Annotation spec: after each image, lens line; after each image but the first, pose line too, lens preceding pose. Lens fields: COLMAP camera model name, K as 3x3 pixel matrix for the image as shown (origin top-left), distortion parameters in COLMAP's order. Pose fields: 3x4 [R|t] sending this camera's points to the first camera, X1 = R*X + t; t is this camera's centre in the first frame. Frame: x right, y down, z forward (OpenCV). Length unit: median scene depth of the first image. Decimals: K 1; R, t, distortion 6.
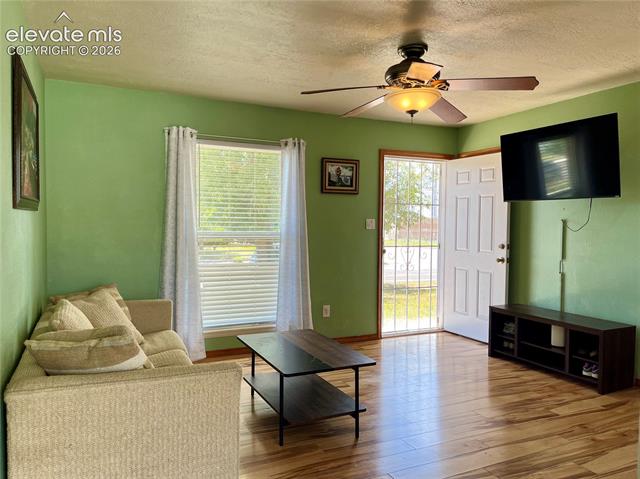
lens RADIAL K [[484.4, 0, 319.4], [0, 484.4, 241.7], [0, 0, 1]] dist [0.060706, -0.082372]
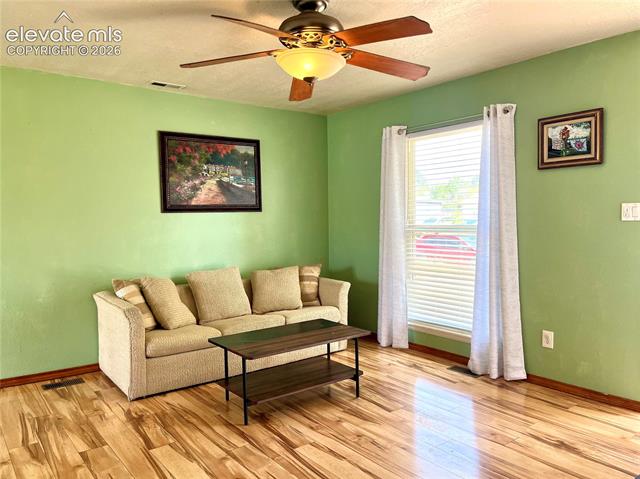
lens RADIAL K [[484.4, 0, 319.4], [0, 484.4, 241.7], [0, 0, 1]] dist [0.060706, -0.082372]
pose [[0.194287, 0.038079, -0.980205, 0.636028], [-0.020528, 0.999185, 0.034747, -0.014047], [0.980730, 0.013370, 0.194911, 0.544583]]
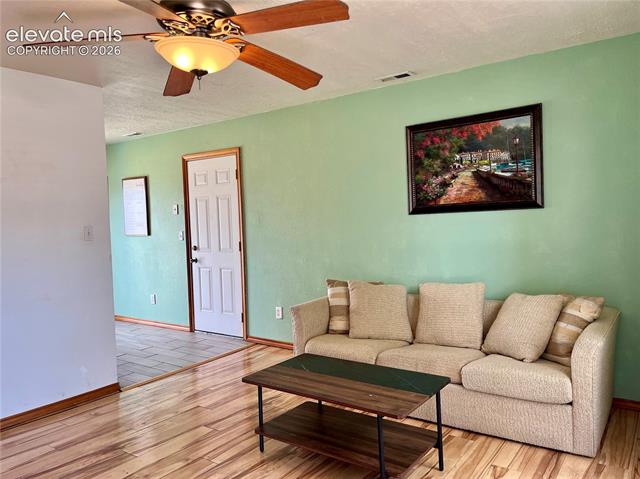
lens RADIAL K [[484.4, 0, 319.4], [0, 484.4, 241.7], [0, 0, 1]] dist [0.060706, -0.082372]
pose [[-0.884579, 0.036135, -0.464989, 0.234032], [0.006365, 0.997837, 0.065435, -0.038548], [0.466347, 0.054923, -0.882895, 1.076348]]
